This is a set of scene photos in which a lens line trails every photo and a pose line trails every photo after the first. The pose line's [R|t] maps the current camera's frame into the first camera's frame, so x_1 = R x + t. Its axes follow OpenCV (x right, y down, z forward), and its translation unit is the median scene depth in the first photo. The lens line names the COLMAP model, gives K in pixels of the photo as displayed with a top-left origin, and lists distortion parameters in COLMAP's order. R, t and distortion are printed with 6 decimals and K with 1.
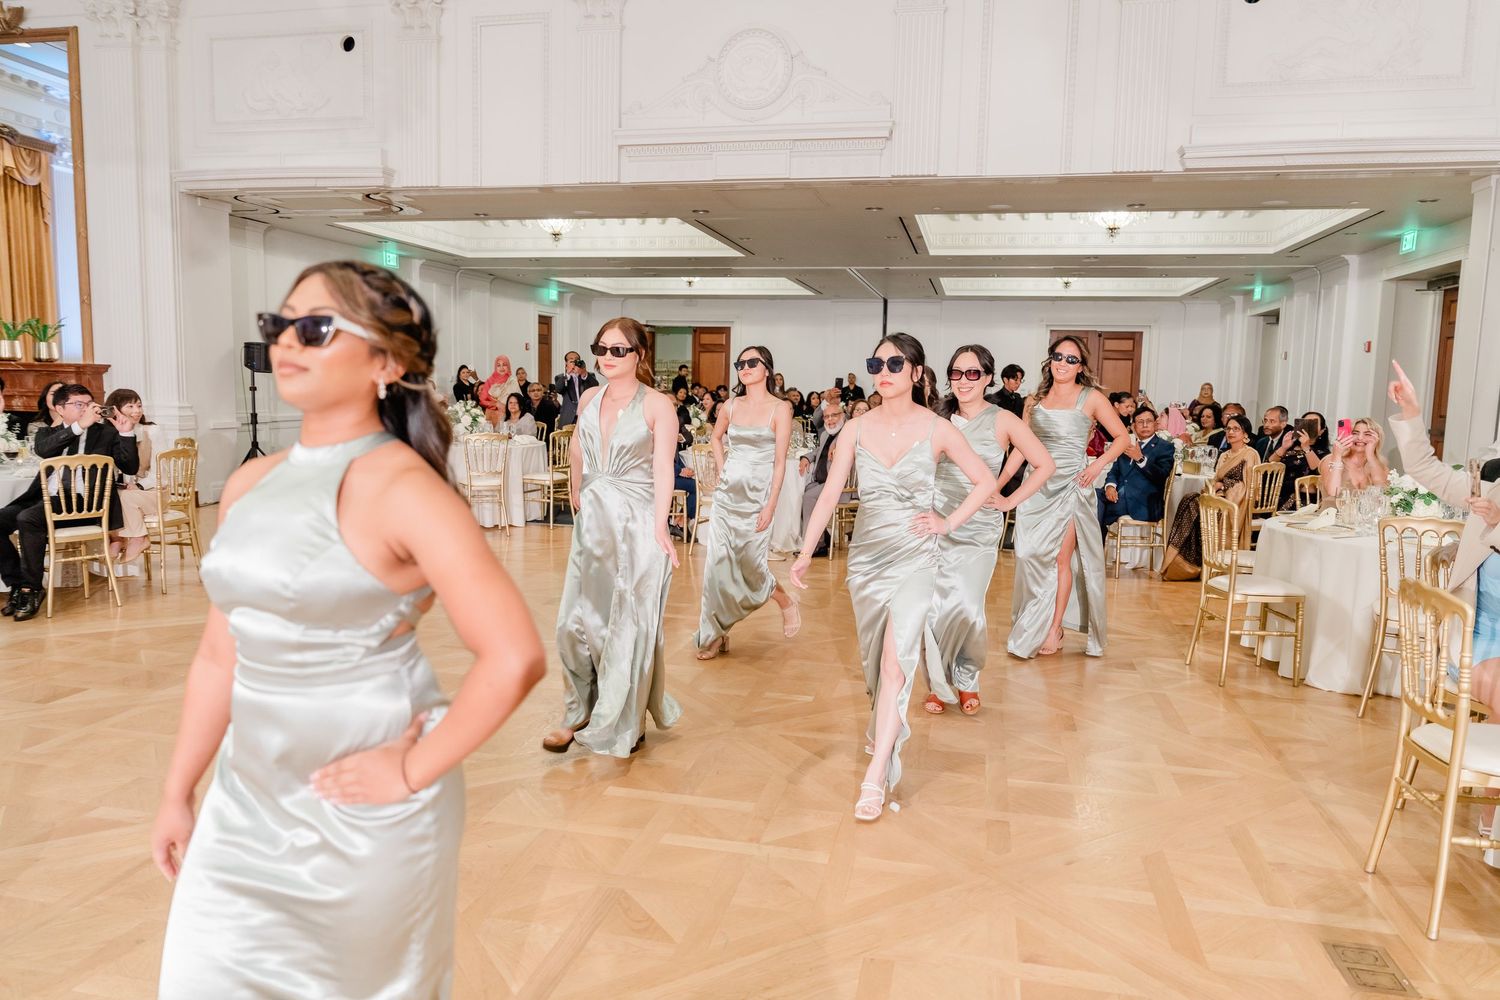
lens RADIAL K [[1013.4, 0, 750.0], [0, 1013.4, 500.0], [0, 0, 1]] dist [-0.006343, 0.002826]
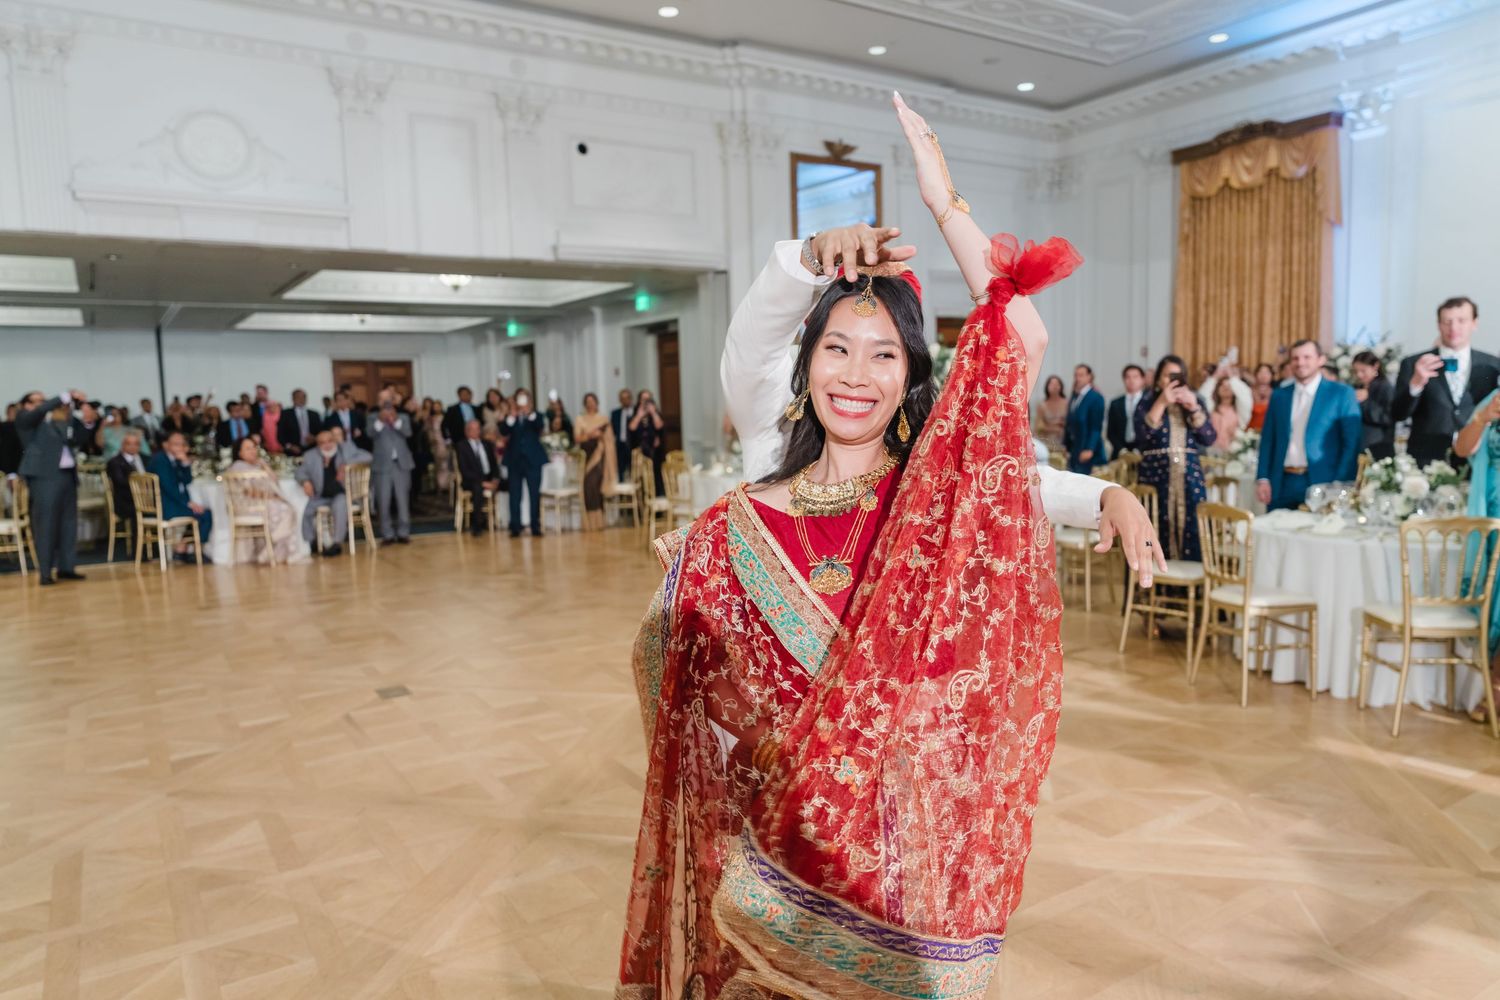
lens RADIAL K [[1013.4, 0, 750.0], [0, 1013.4, 500.0], [0, 0, 1]] dist [-0.006343, 0.002826]
pose [[0.699168, -0.108878, 0.706619, -0.374026], [0.122821, 0.991935, 0.031315, 0.010926], [-0.704329, 0.064893, 0.706901, -0.187723]]
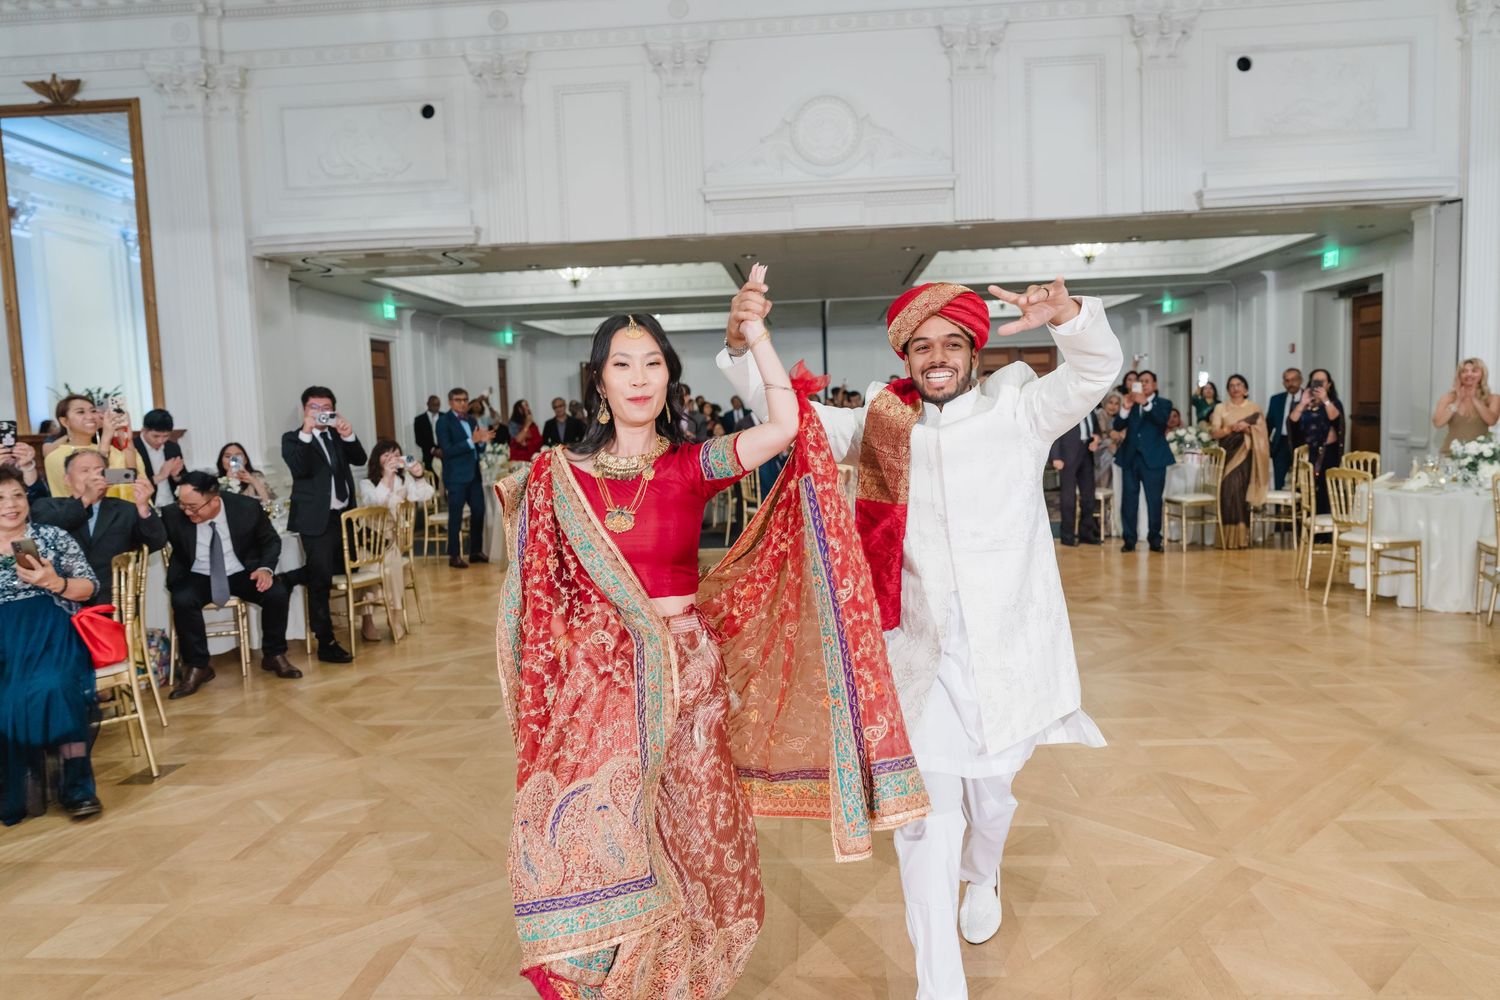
lens RADIAL K [[1013.4, 0, 750.0], [0, 1013.4, 500.0], [0, 0, 1]] dist [-0.006343, 0.002826]
pose [[0.986024, -0.073043, 0.149736, -0.244900], [0.077325, 0.996741, -0.022970, 0.003227], [-0.147570, 0.034227, 0.988459, -0.077209]]
